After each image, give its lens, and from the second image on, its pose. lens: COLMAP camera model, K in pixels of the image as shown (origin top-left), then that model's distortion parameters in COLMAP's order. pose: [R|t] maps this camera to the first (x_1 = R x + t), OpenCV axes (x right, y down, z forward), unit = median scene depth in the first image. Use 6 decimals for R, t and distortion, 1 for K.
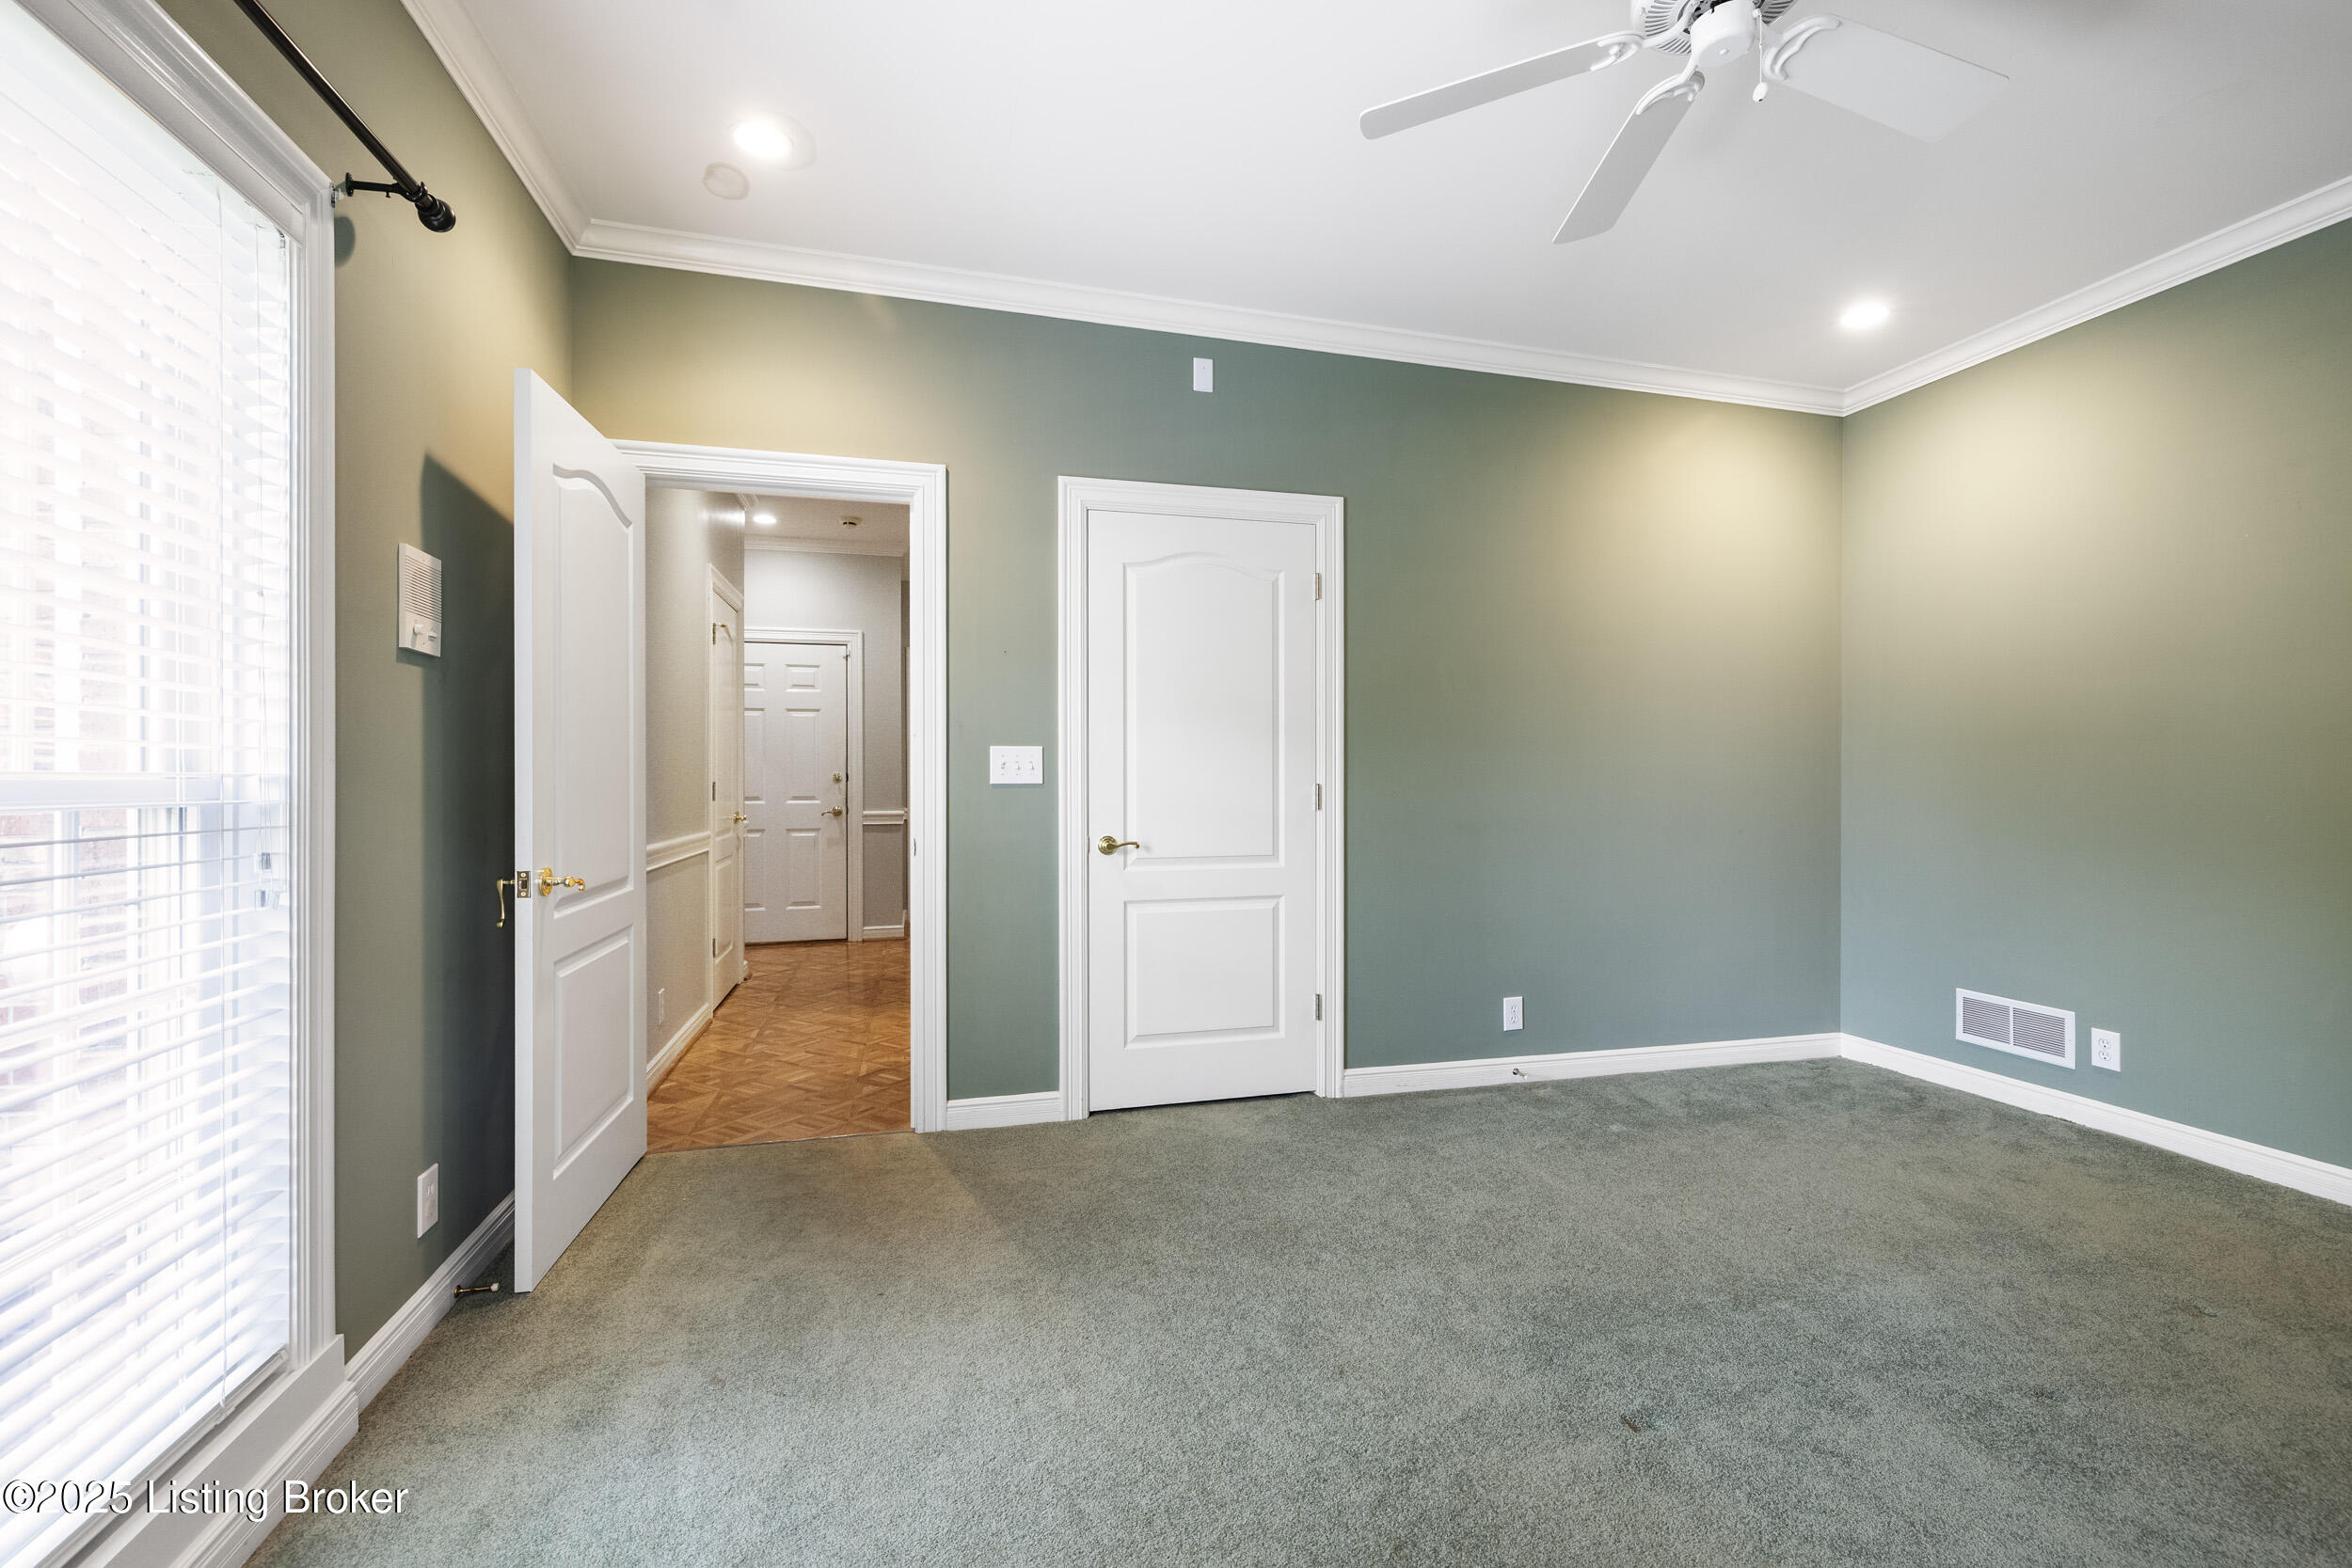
lens RADIAL K [[994.3, 0, 1194.8], [0, 994.3, 787.5], [0, 0, 1]] dist [0.001600, 0.000321]
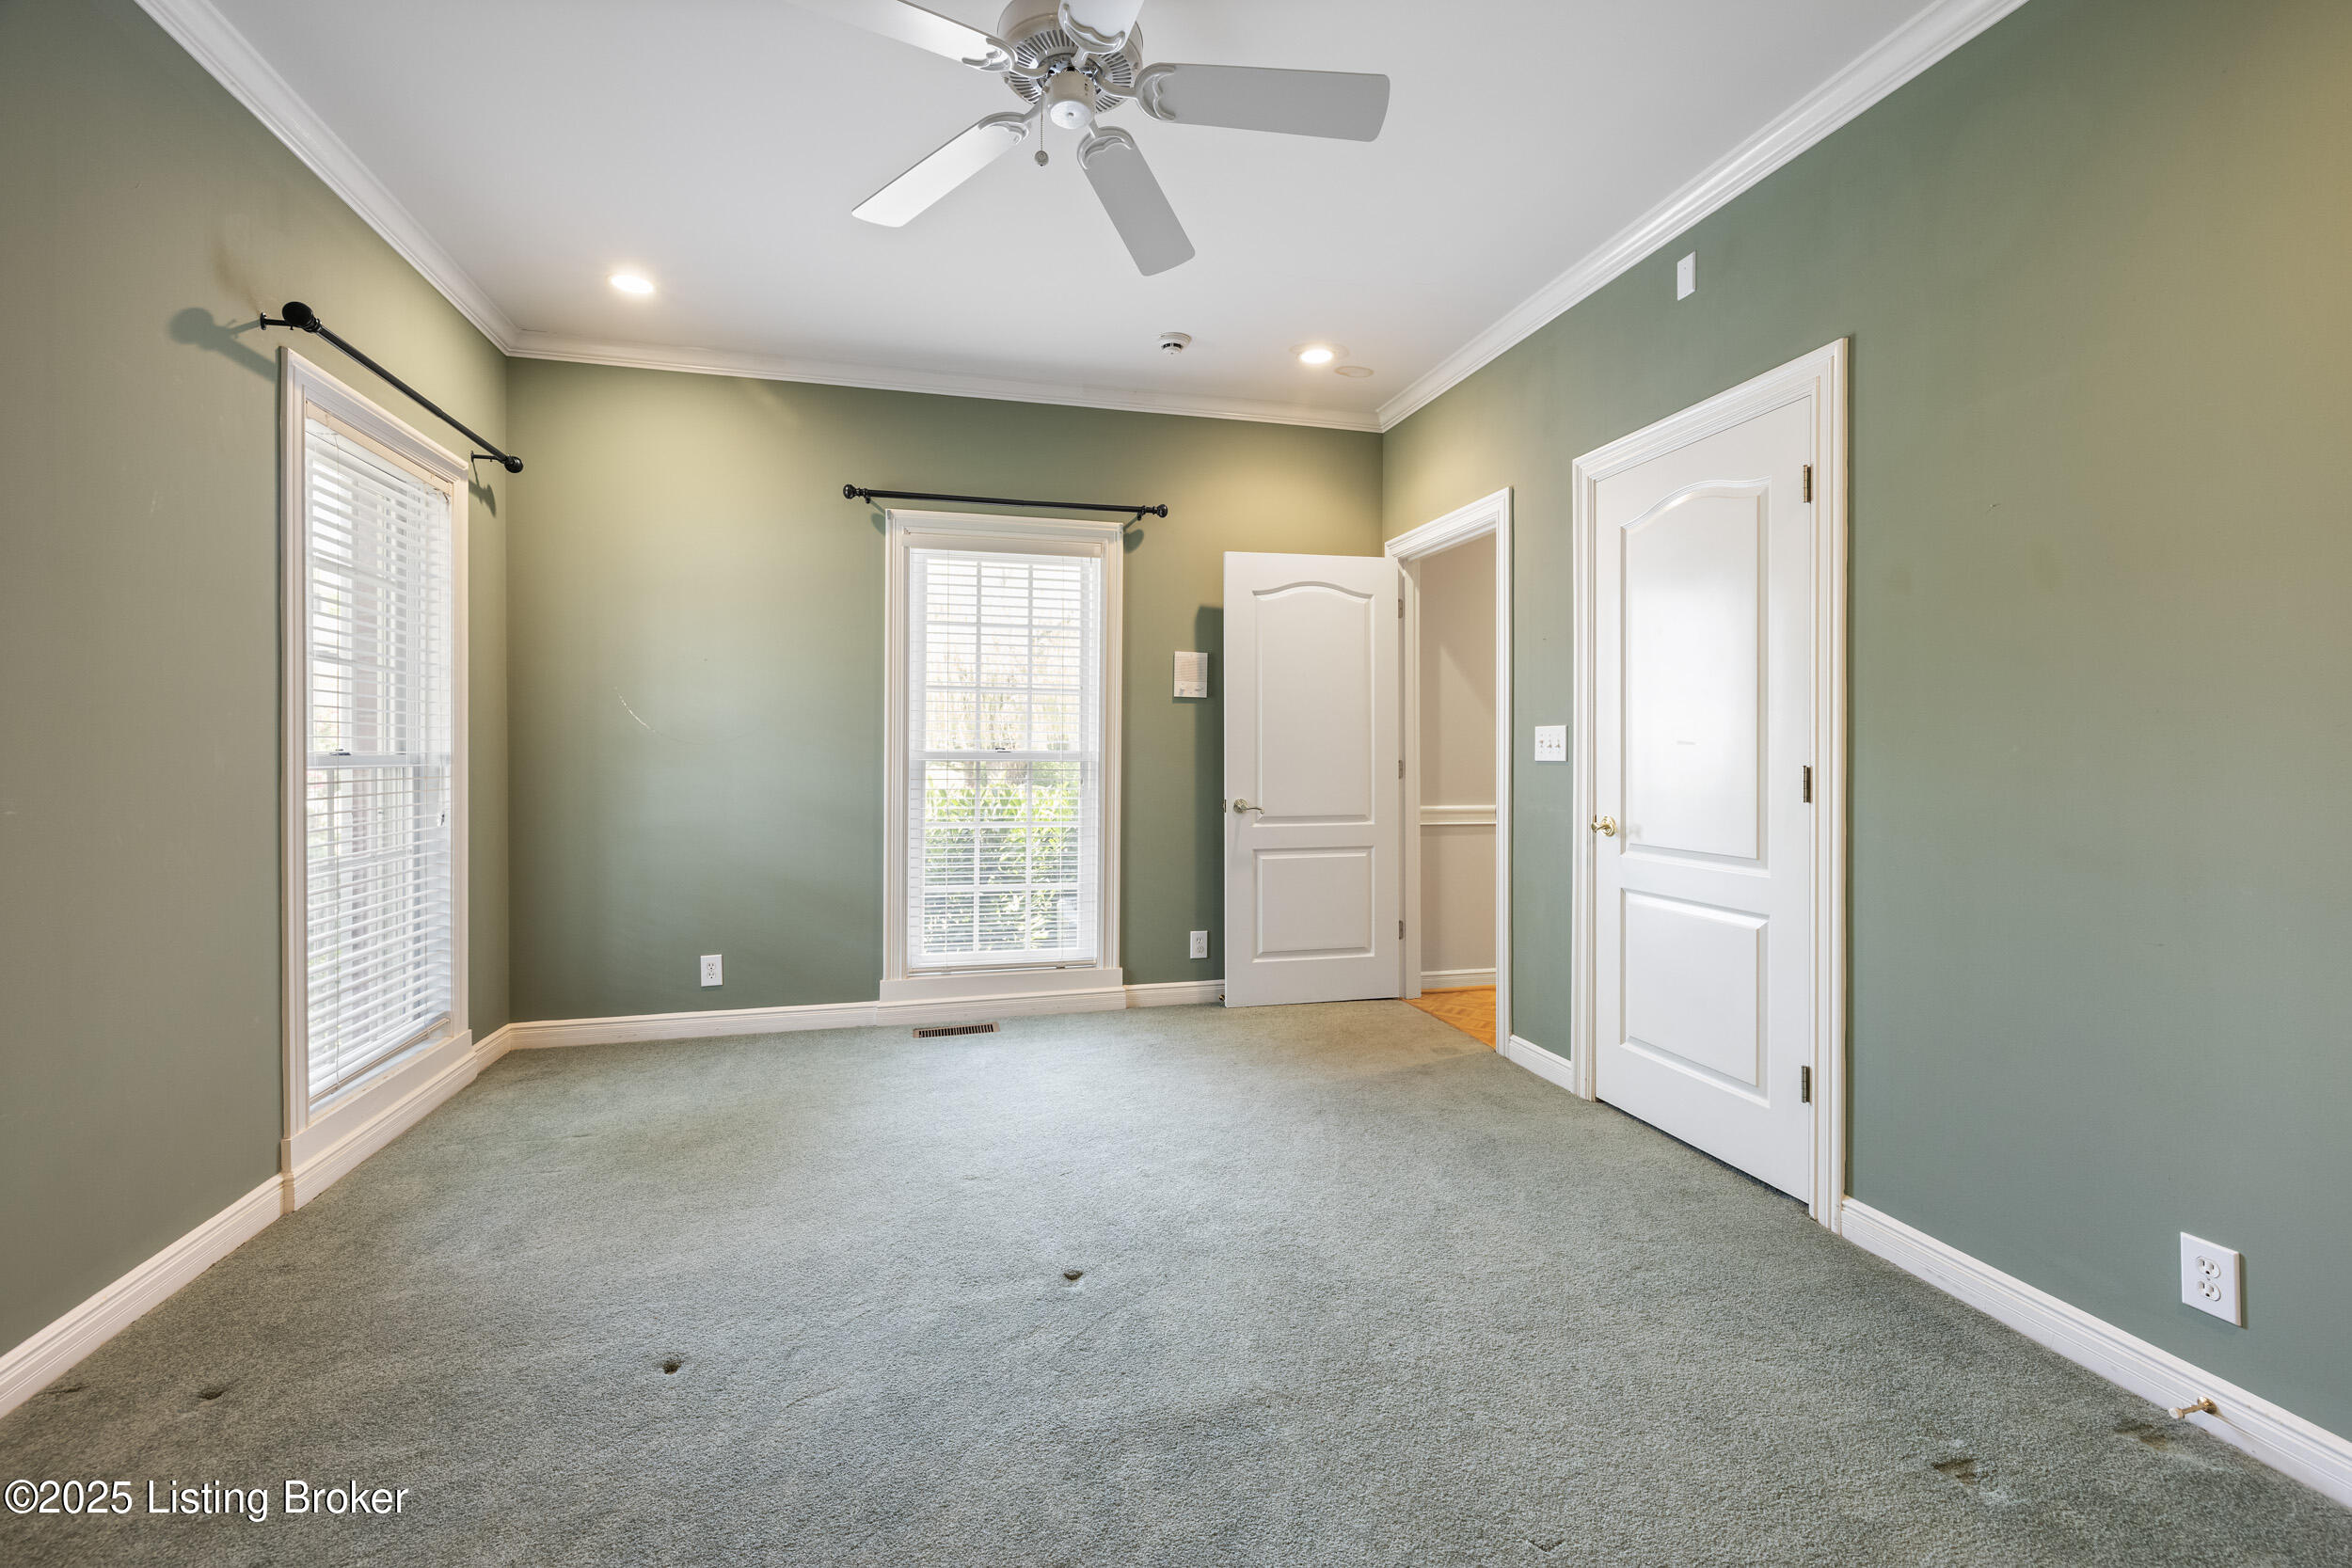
lens RADIAL K [[994.3, 0, 1178.7], [0, 994.3, 766.1], [0, 0, 1]] dist [0.001600, 0.000321]
pose [[-0.009371, 0.011634, -0.999888, 0.896884], [-0.016940, 0.999787, 0.011791, -0.003679], [0.999813, 0.017049, -0.009172, 0.610531]]
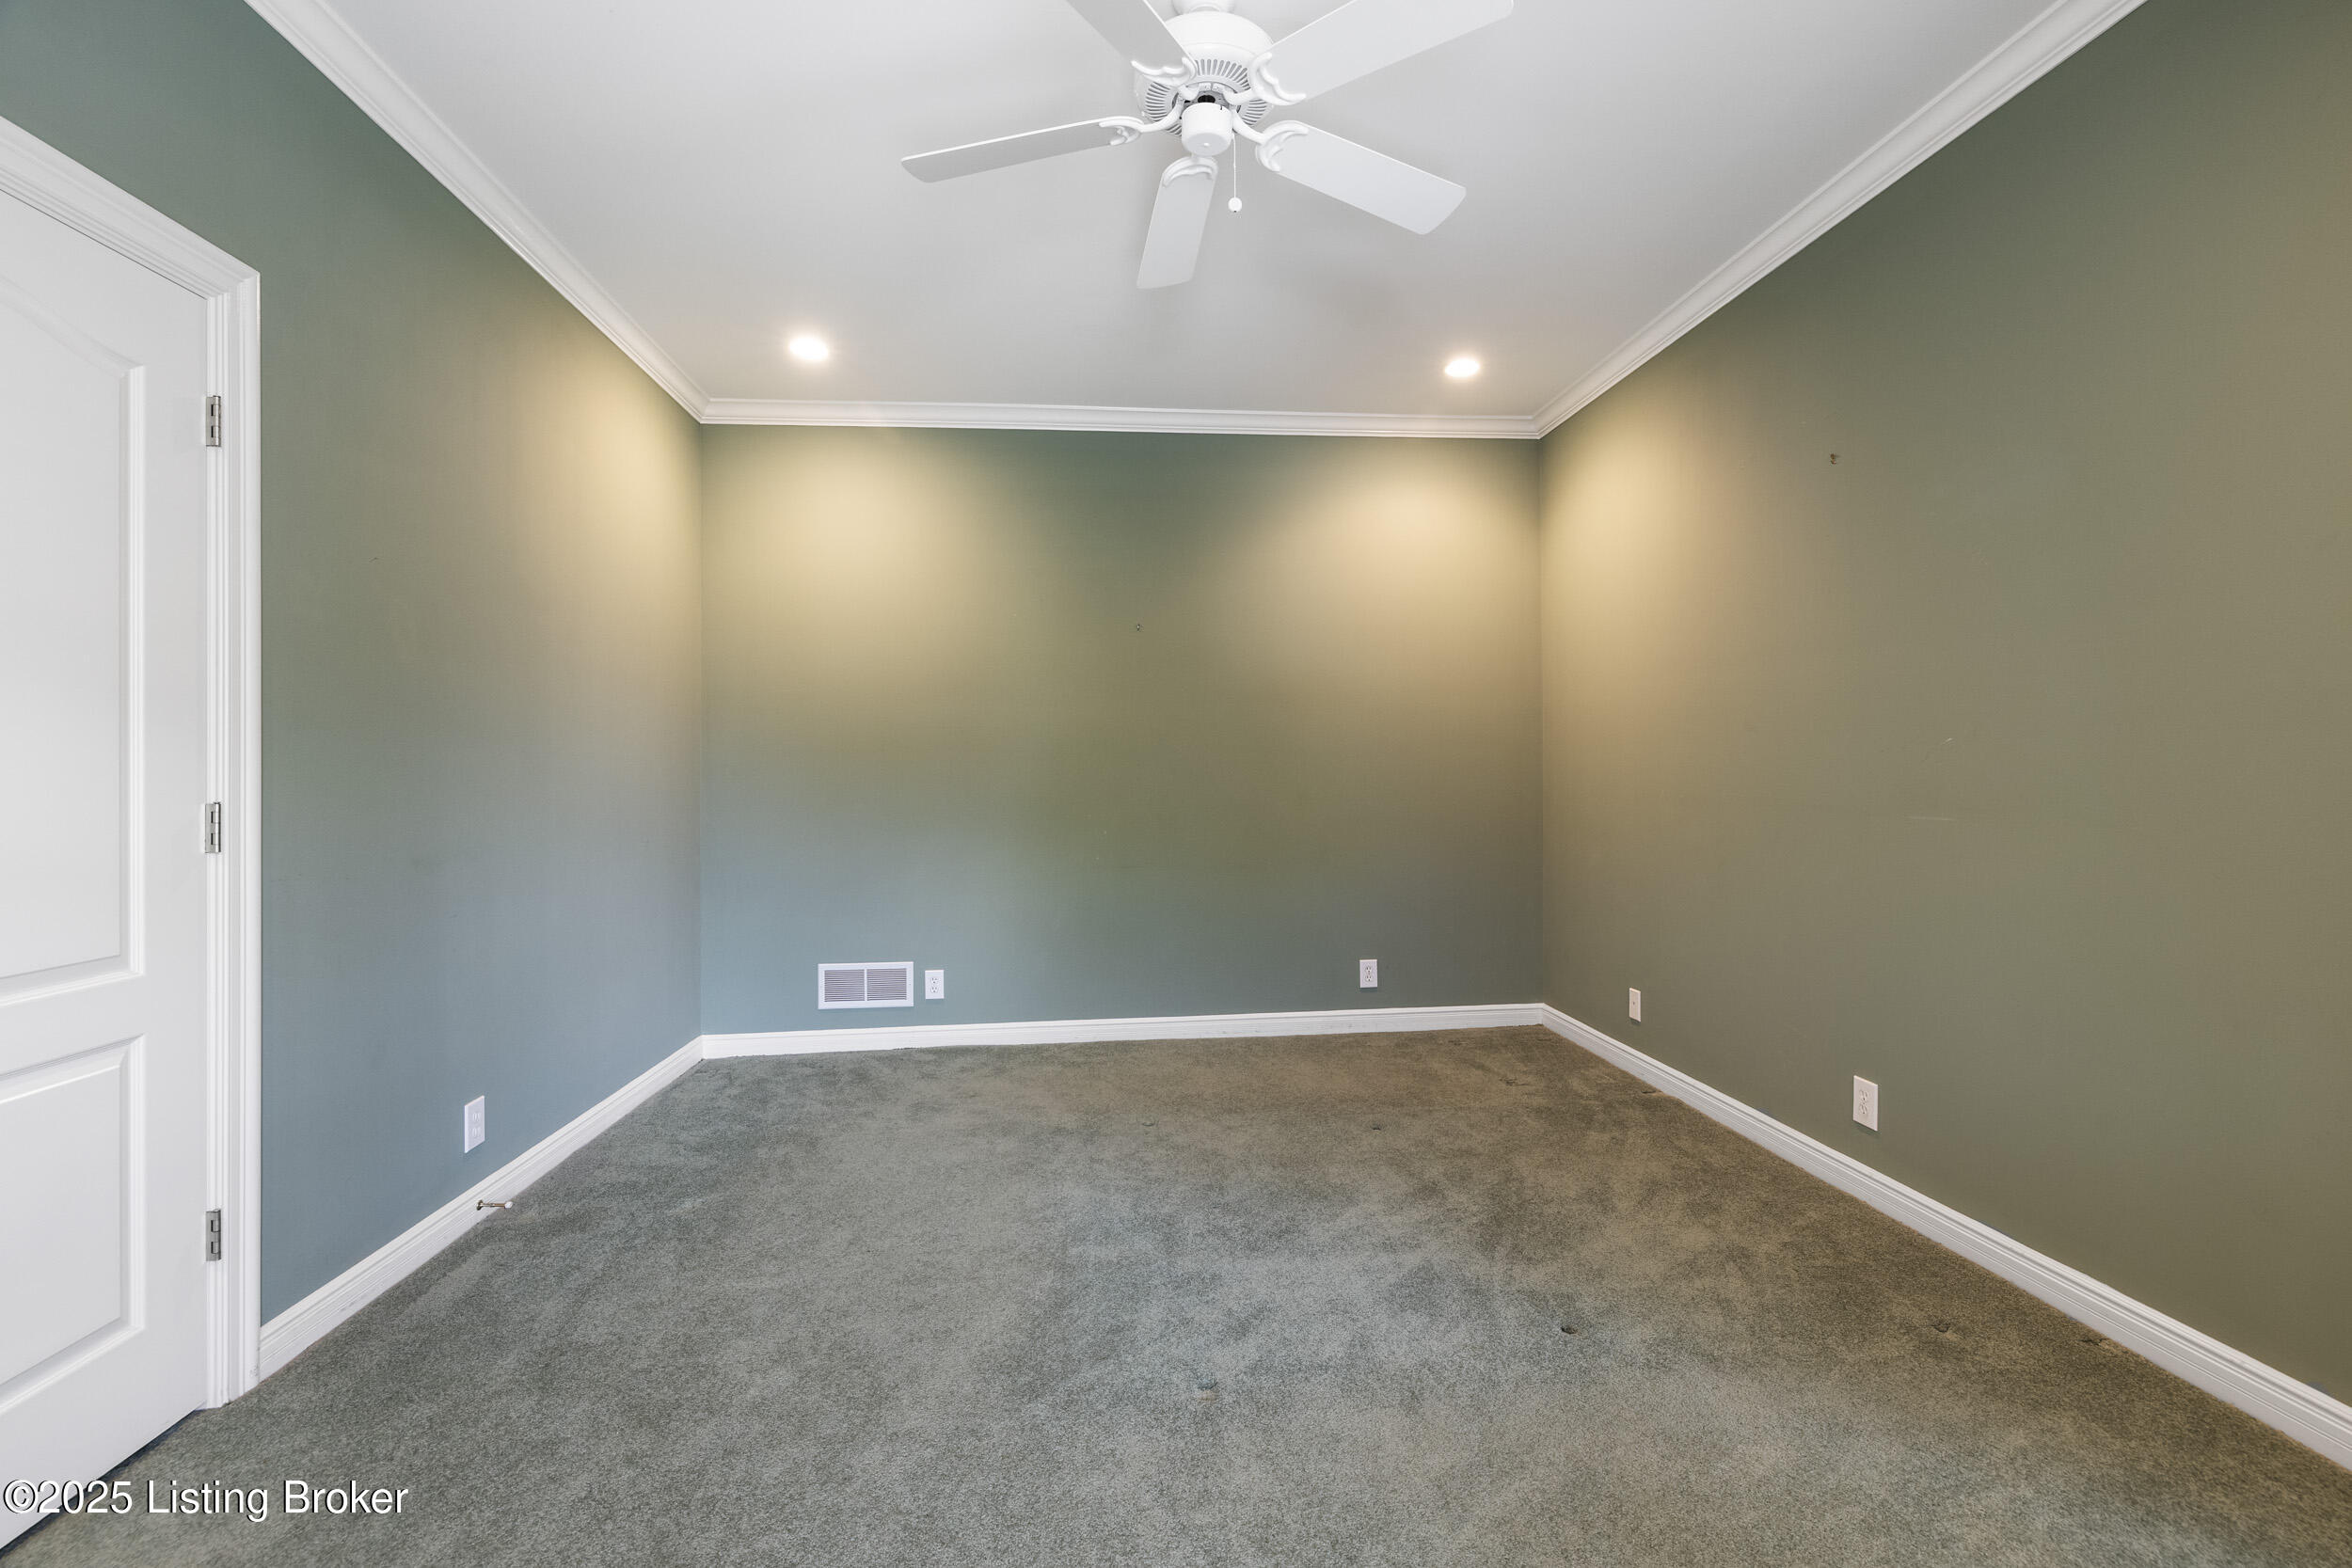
lens RADIAL K [[994.3, 0, 1174.5], [0, 994.3, 774.8], [0, 0, 1]] dist [0.001600, 0.000321]
pose [[0.168008, -0.003817, 0.985778, -0.327879], [0.016513, 0.999863, 0.001057, -0.011086], [-0.985647, 0.016100, 0.168048, 0.456207]]
